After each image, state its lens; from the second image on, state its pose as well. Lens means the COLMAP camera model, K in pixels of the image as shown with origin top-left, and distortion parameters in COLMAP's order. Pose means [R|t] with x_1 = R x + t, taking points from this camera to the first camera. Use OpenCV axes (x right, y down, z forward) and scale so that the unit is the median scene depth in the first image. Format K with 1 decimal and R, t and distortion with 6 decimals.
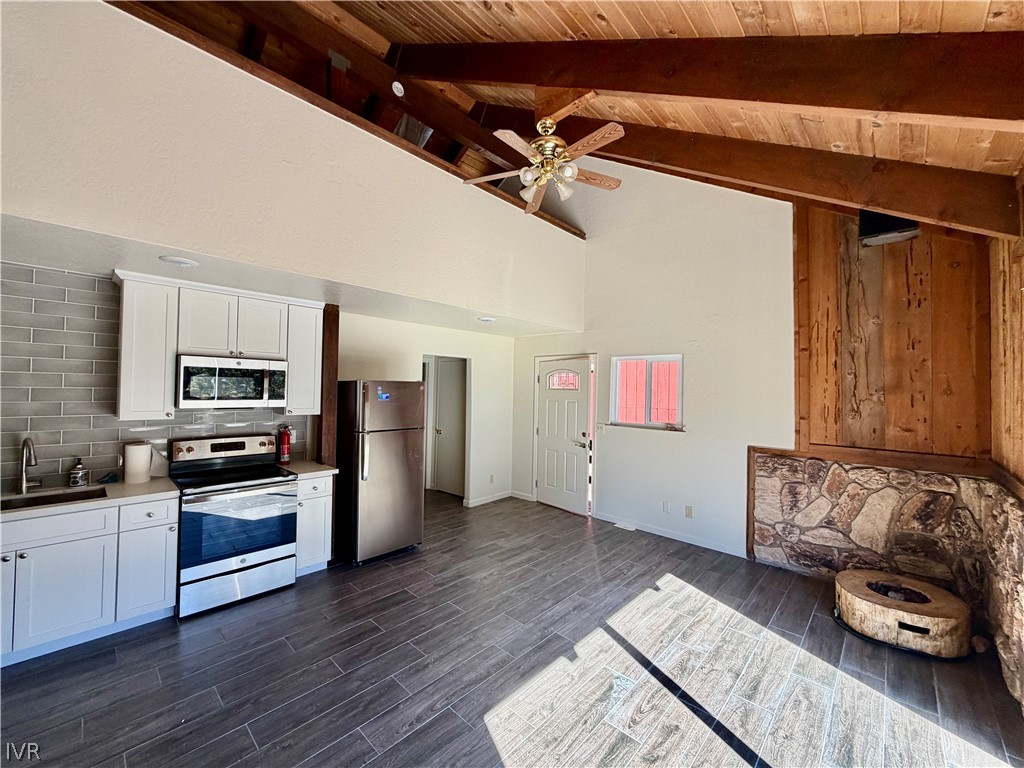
lens RADIAL K [[405.7, 0, 510.2], [0, 405.7, 382.2], [0, 0, 1]] dist [-0.000588, 0.000353]
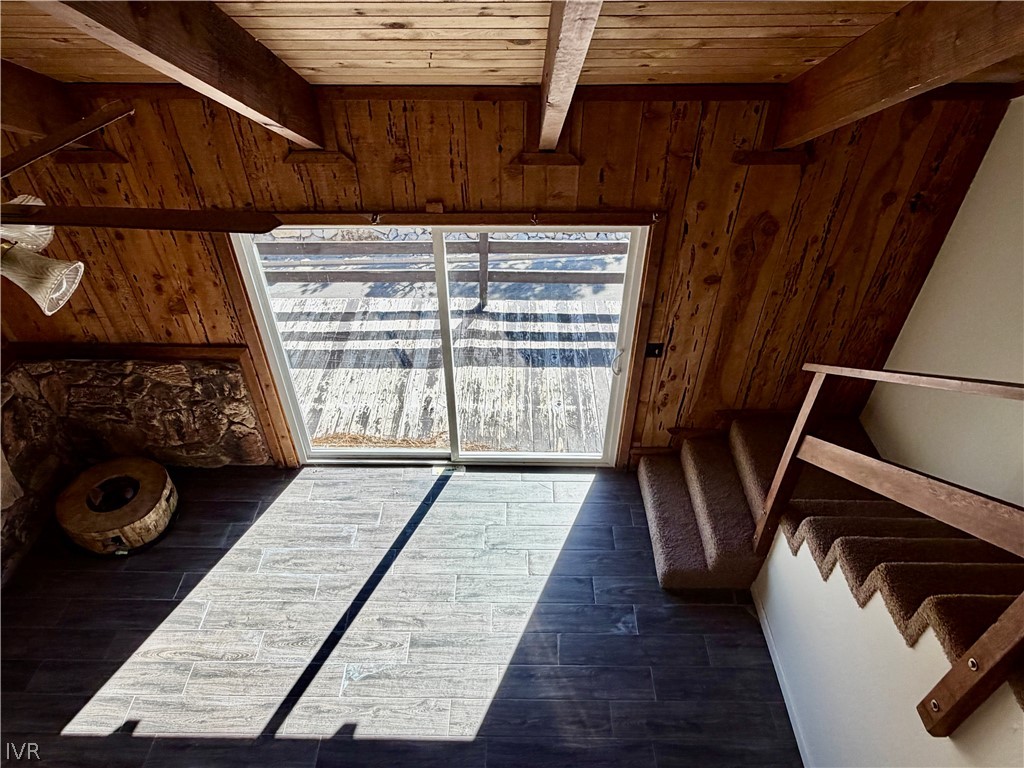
lens RADIAL K [[656.3, 0, 510.7], [0, 656.3, 387.2], [0, 0, 1]] dist [-0.006039, 0.001696]
pose [[-0.681761, -0.487471, 0.545503, -0.440911], [-0.025946, 0.761299, 0.647882, -0.726380], [-0.731114, 0.427547, -0.531672, 1.014758]]
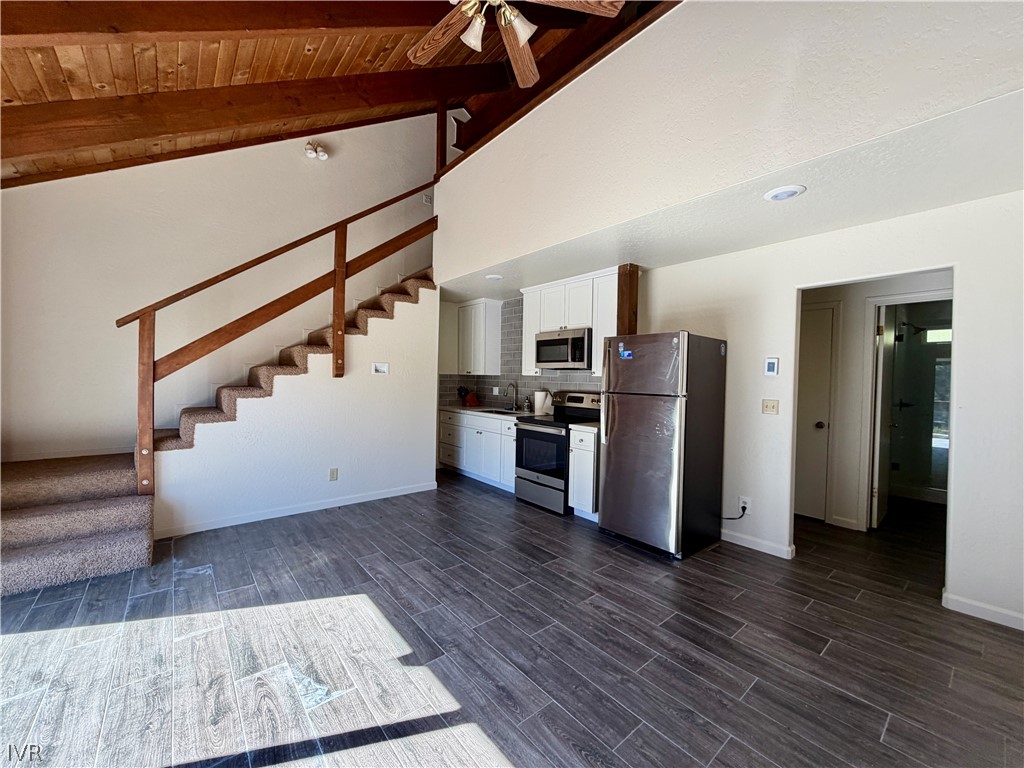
lens RADIAL K [[405.7, 0, 507.4], [0, 405.7, 382.1], [0, 0, 1]] dist [-0.000588, 0.000353]
pose [[-0.124070, -0.008315, -0.992239, 0.767162], [-0.003952, 0.999961, -0.007886, 0.135945], [0.992266, 0.002943, -0.124098, 1.130545]]
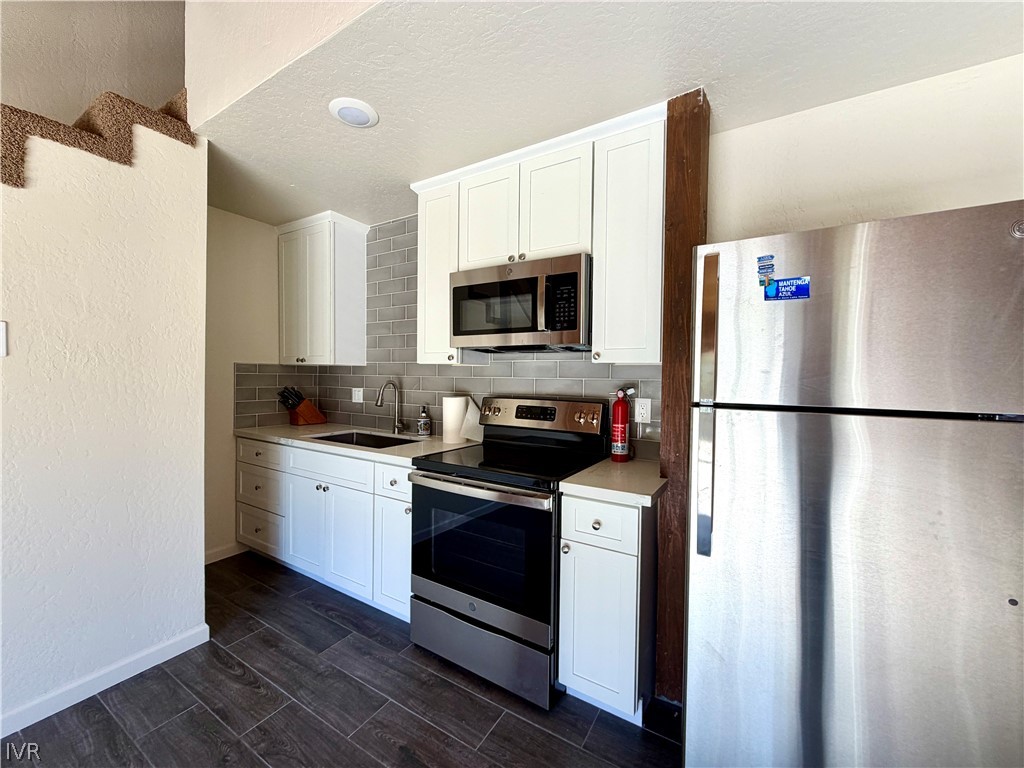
lens RADIAL K [[405.7, 0, 510.2], [0, 405.7, 384.1], [0, 0, 1]] dist [-0.000588, 0.000353]
pose [[0.214434, 0.003859, -0.976731, -0.093972], [0.006422, 0.999965, 0.005361, 0.131360], [0.976717, -0.007423, 0.214401, 0.987480]]
